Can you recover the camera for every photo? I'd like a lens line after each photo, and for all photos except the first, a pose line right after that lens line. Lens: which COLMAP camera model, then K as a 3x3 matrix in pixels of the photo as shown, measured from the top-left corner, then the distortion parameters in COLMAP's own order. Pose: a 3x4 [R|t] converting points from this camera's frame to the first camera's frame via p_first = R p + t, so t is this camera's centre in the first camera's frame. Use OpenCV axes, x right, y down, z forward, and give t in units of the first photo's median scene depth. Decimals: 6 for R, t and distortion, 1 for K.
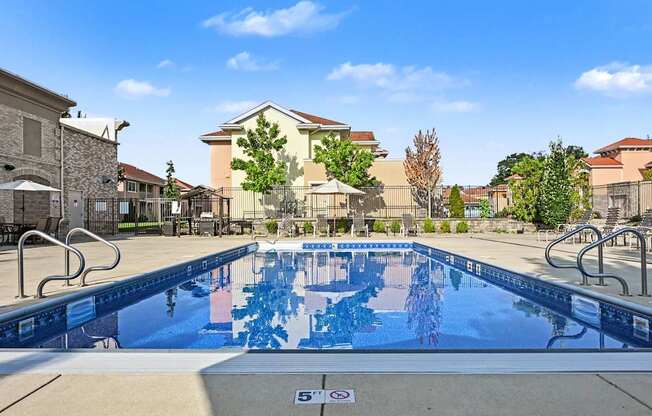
lens RADIAL K [[436.5, 0, 327.2], [0, 436.5, 212.6], [0, 0, 1]] dist [0.023863, 0.000904]
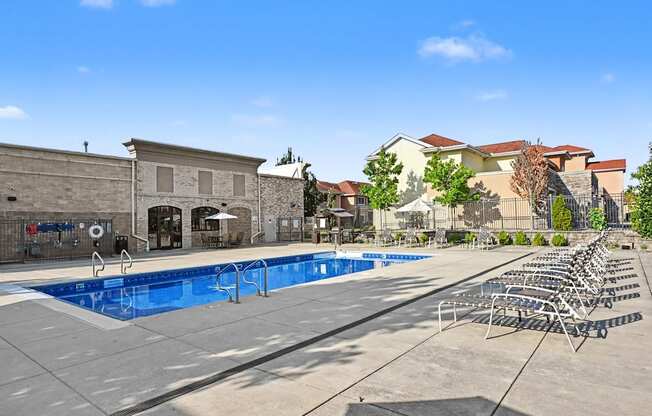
lens RADIAL K [[386.3, 0, 324.7], [0, 386.3, 204.7], [0, 0, 1]] dist [-0.005998, -0.000315]
pose [[0.777897, -0.040257, -0.627101, 0.424747], [0.025882, 0.999152, -0.032036, -0.029209], [0.627858, 0.008690, 0.778279, 0.025843]]
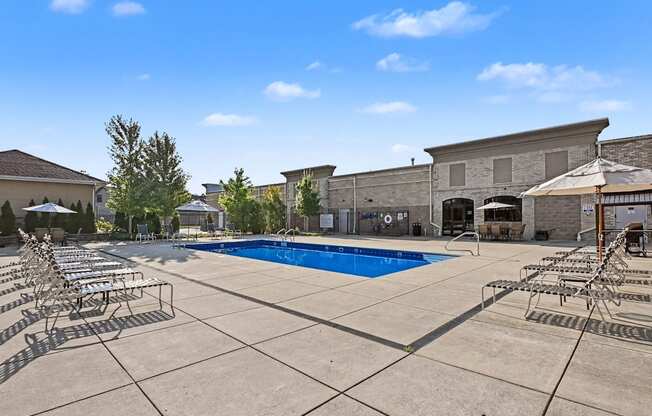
lens RADIAL K [[314.0, 0, 326.3], [0, 314.0, 208.8], [0, 0, 1]] dist [-0.000203, -0.000295]
pose [[-0.705450, -0.005538, -0.708738, 0.410559], [0.023993, 0.999210, -0.031689, -0.017362], [0.708353, -0.039360, -0.704760, 0.915237]]
